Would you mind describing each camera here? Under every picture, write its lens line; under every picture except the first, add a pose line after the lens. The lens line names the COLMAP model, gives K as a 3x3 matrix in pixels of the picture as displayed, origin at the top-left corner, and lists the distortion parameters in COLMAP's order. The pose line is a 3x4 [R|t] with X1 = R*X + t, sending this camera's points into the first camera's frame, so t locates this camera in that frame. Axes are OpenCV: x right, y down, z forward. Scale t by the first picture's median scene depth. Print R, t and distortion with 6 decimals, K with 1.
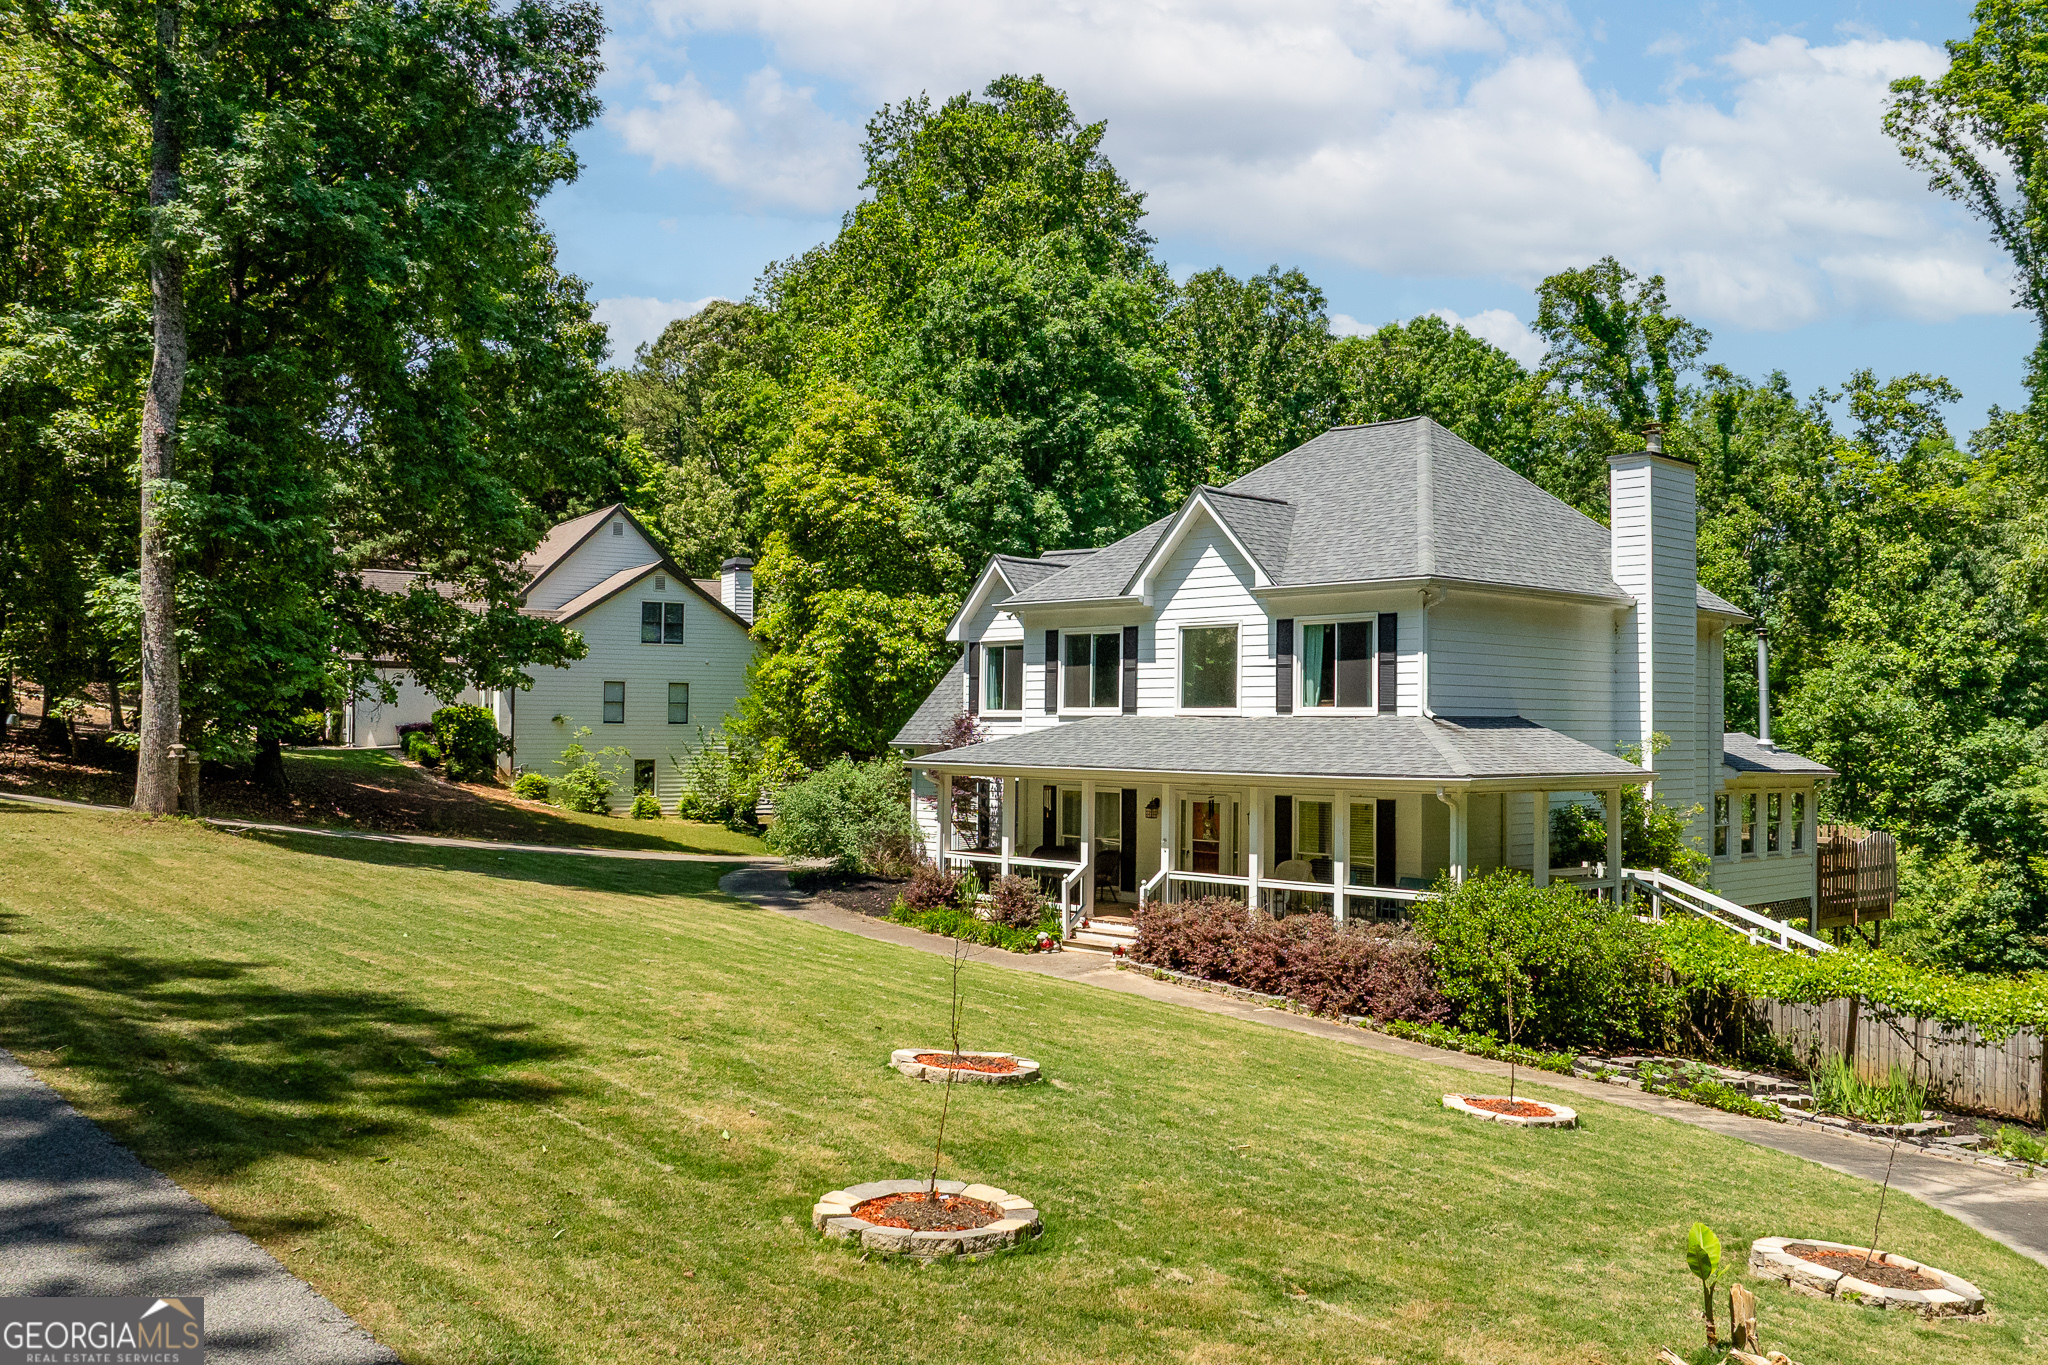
lens RADIAL K [[1990.8, 0, 1024.0], [0, 1990.8, 682.5], [0, 0, 1]] dist [0.001816, -0.002582]
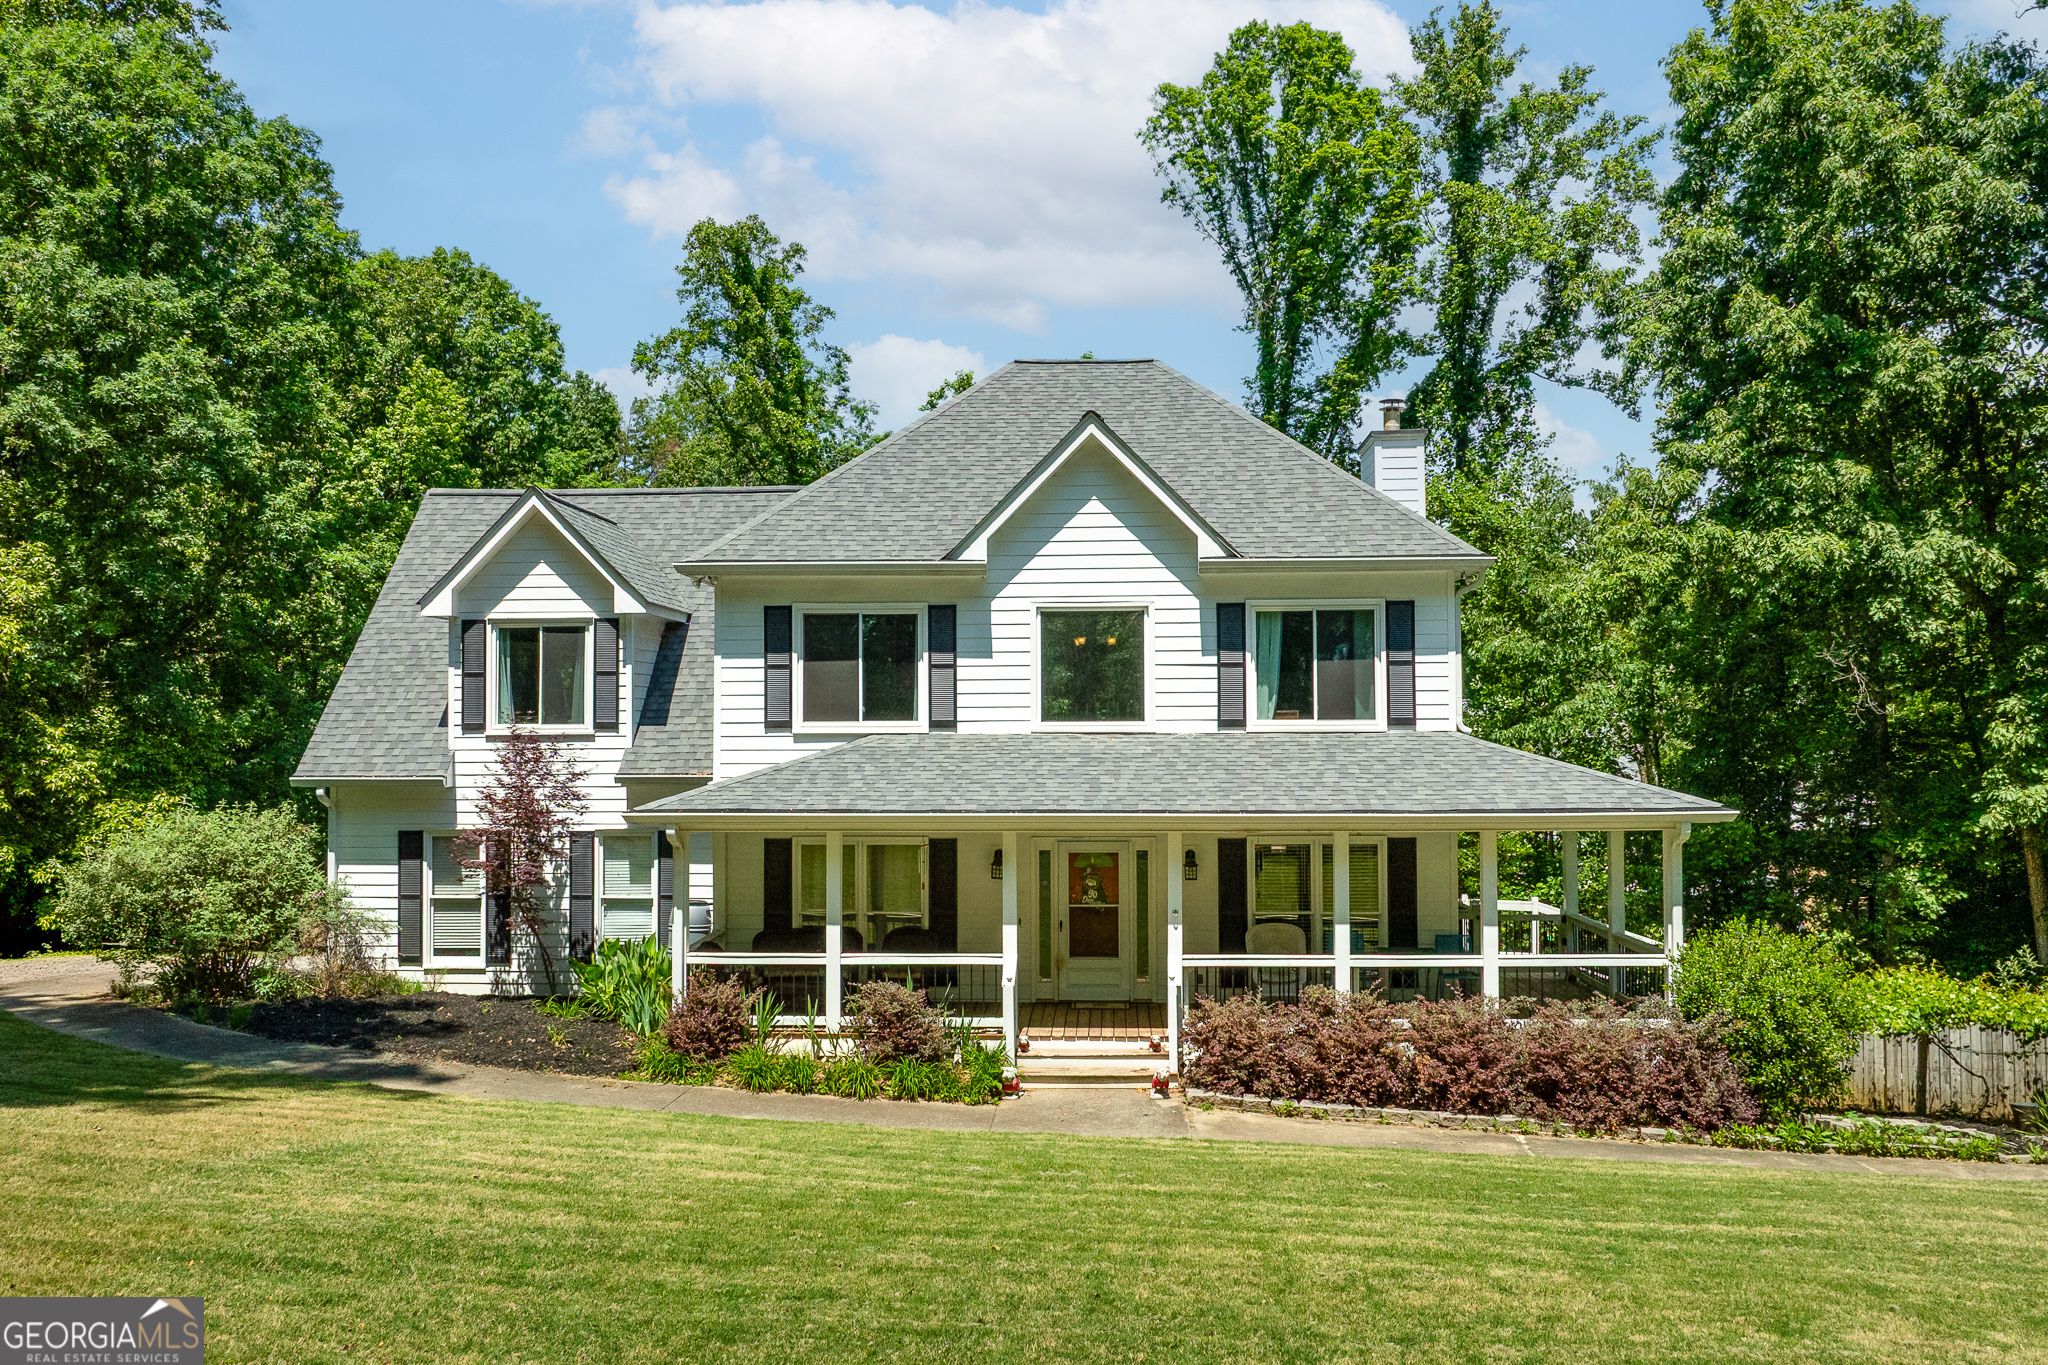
lens RADIAL K [[1990.8, 0, 1024.0], [0, 1990.8, 682.5], [0, 0, 1]] dist [0.001816, -0.002582]
pose [[0.686729, 0.014429, 0.726770, -0.444814], [-0.007714, 0.999891, -0.012563, 0.007735], [-0.726873, 0.003021, 0.686766, 0.525903]]
